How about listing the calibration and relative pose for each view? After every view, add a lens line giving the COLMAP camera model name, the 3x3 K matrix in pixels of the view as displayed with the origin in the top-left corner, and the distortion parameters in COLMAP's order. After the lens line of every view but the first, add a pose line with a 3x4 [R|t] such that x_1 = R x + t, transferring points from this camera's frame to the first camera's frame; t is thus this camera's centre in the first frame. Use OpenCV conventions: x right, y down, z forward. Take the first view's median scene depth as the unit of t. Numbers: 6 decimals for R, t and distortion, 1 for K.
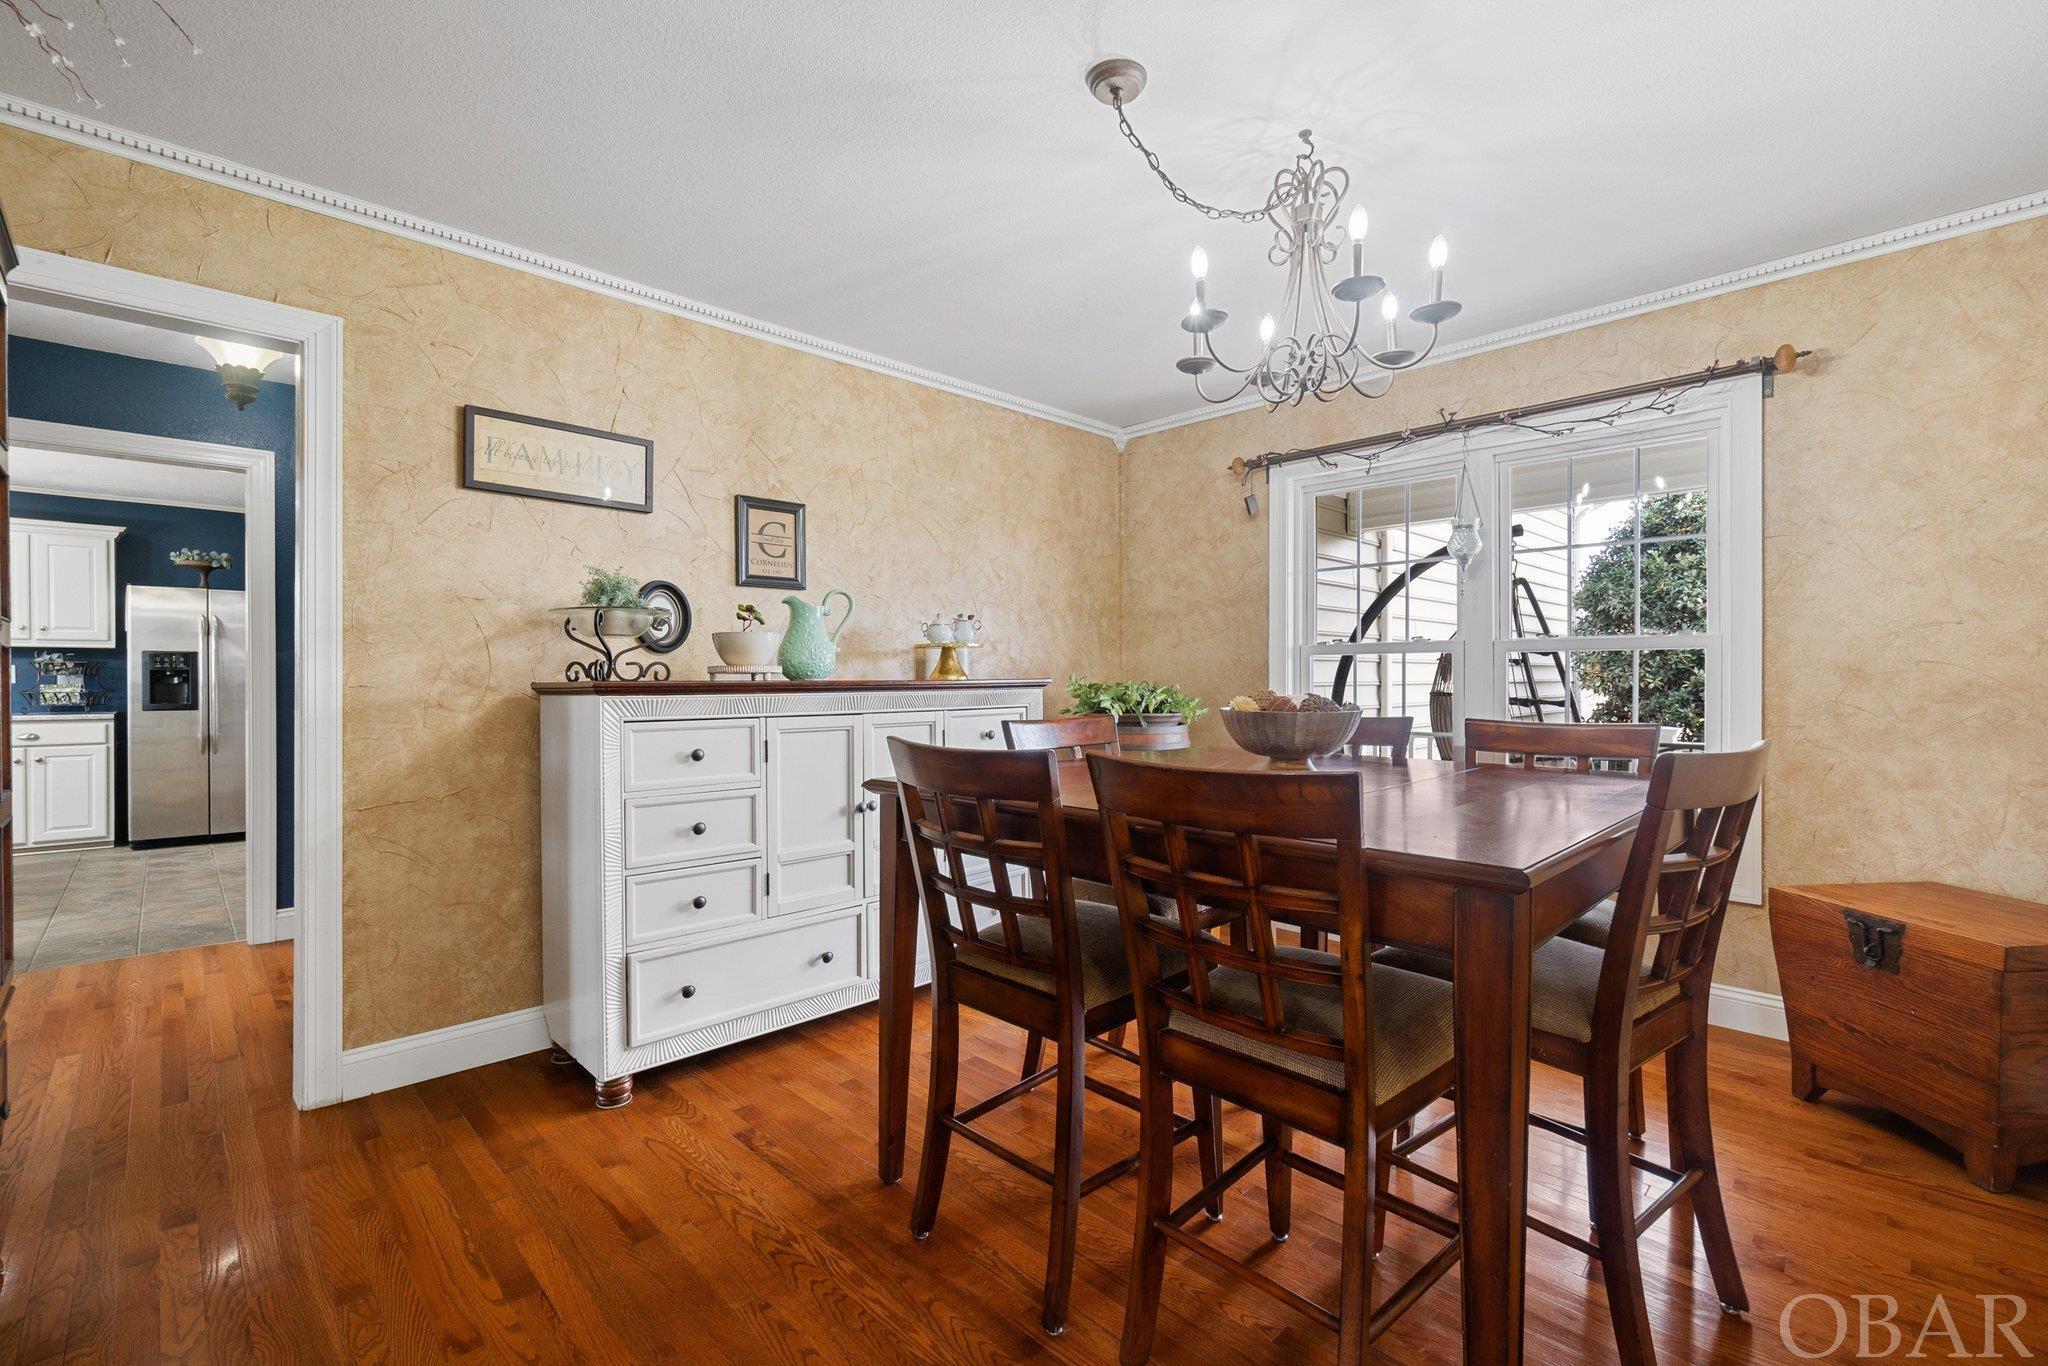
lens RADIAL K [[880.4, 0, 1024.0], [0, 880.4, 683.0], [0, 0, 1]] dist [-0.005798, 0.000037]
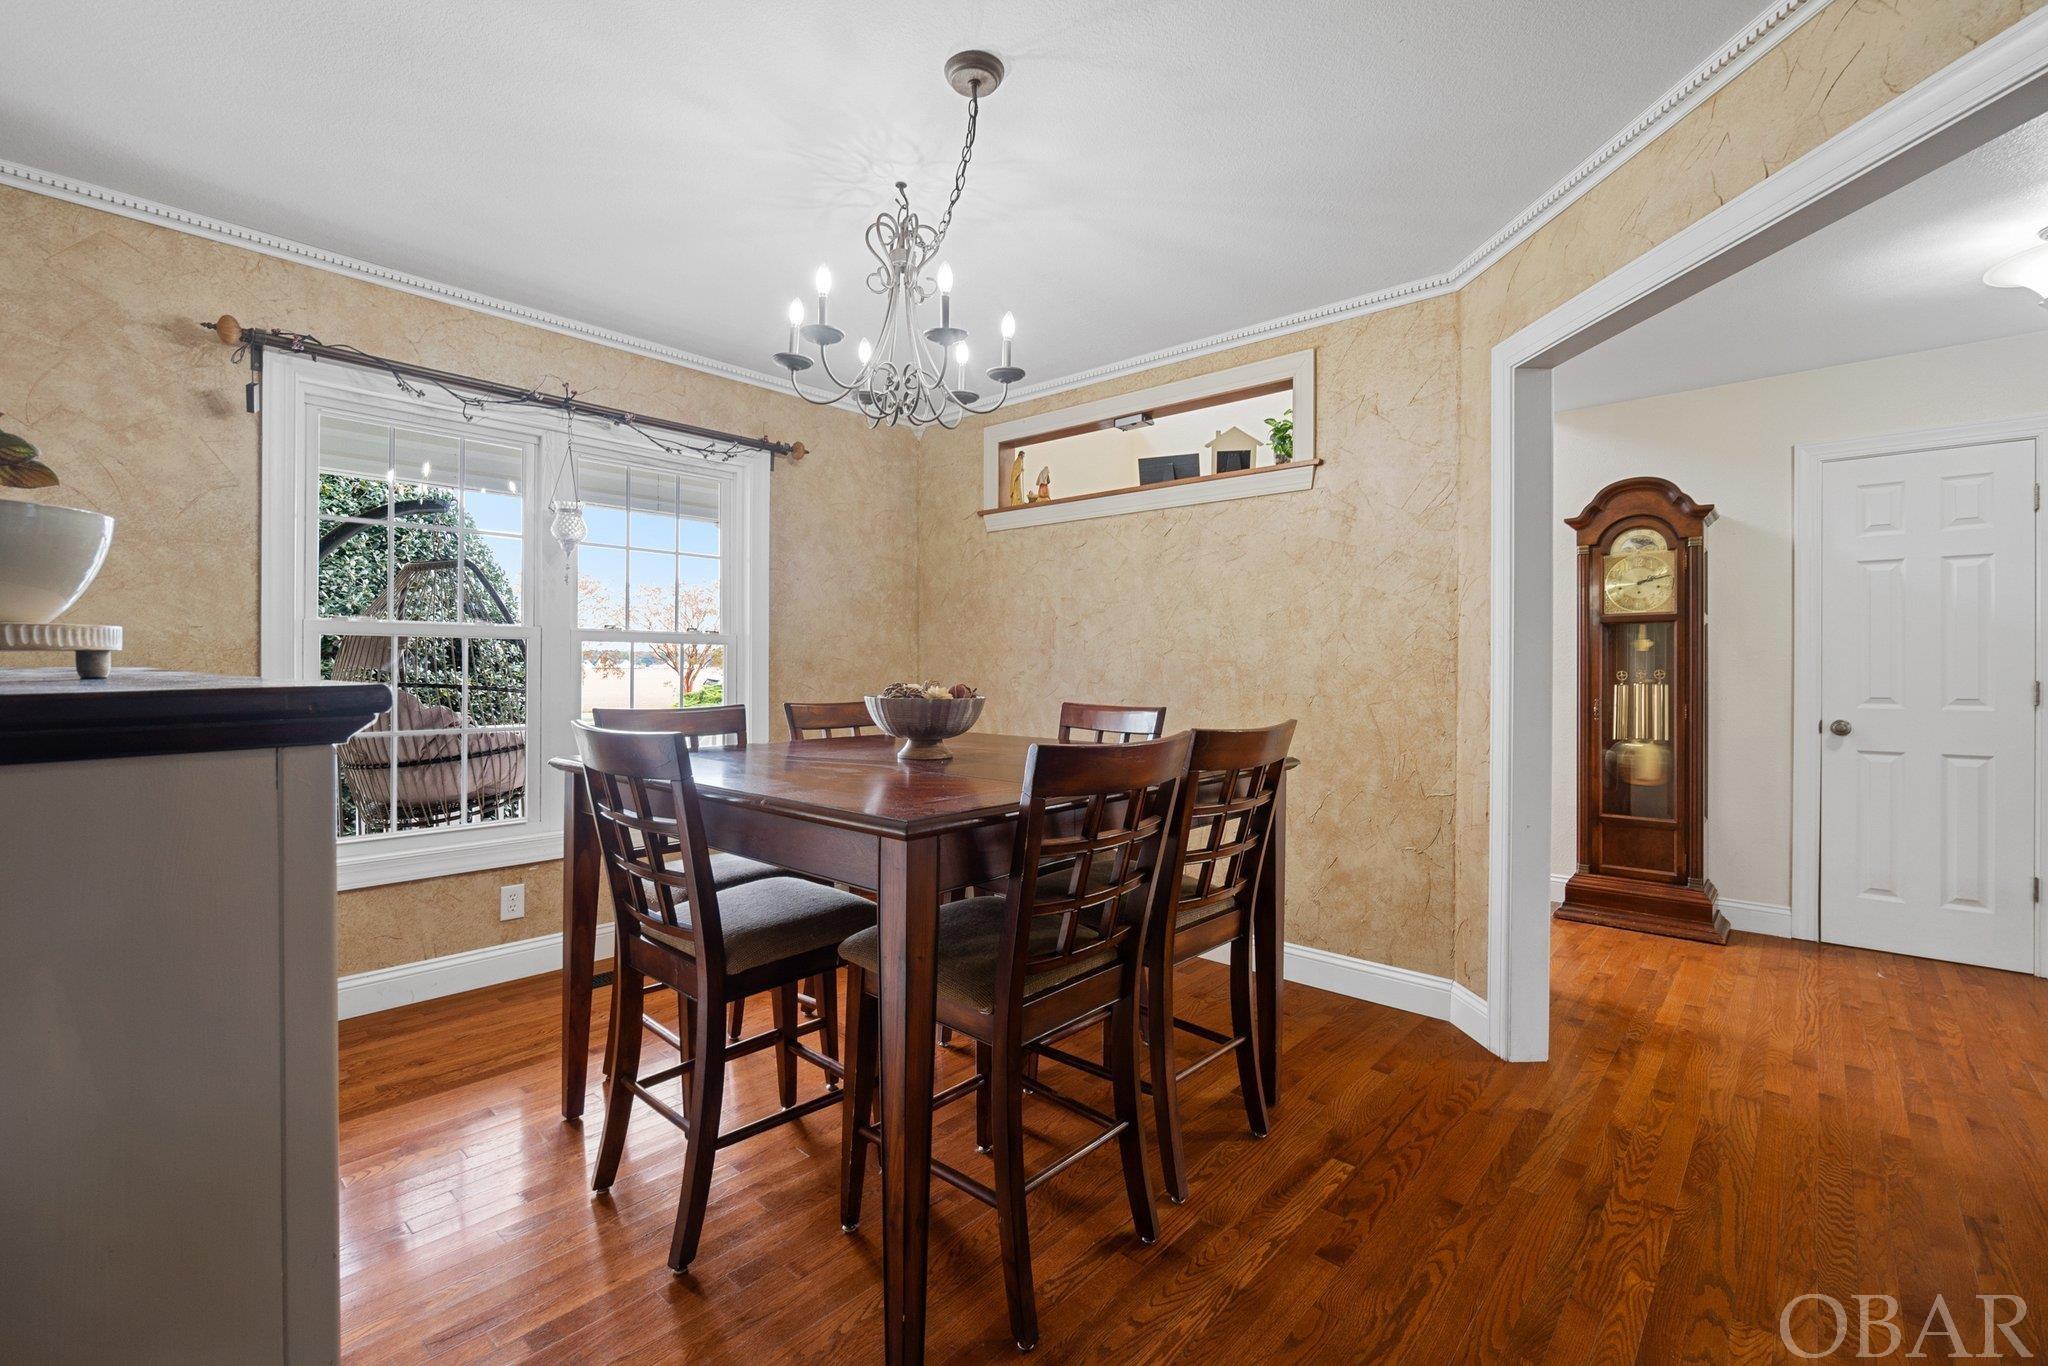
lens RADIAL K [[887.5, 0, 1021.2], [0, 887.5, 669.3], [0, 0, 1]] dist [-0.002298, -0.000034]
pose [[-0.054811, -0.000171, 0.998497, -0.637613], [0.000290, 1.000000, 0.000187, -0.003180], [-0.998497, 0.000300, -0.054811, 0.702651]]
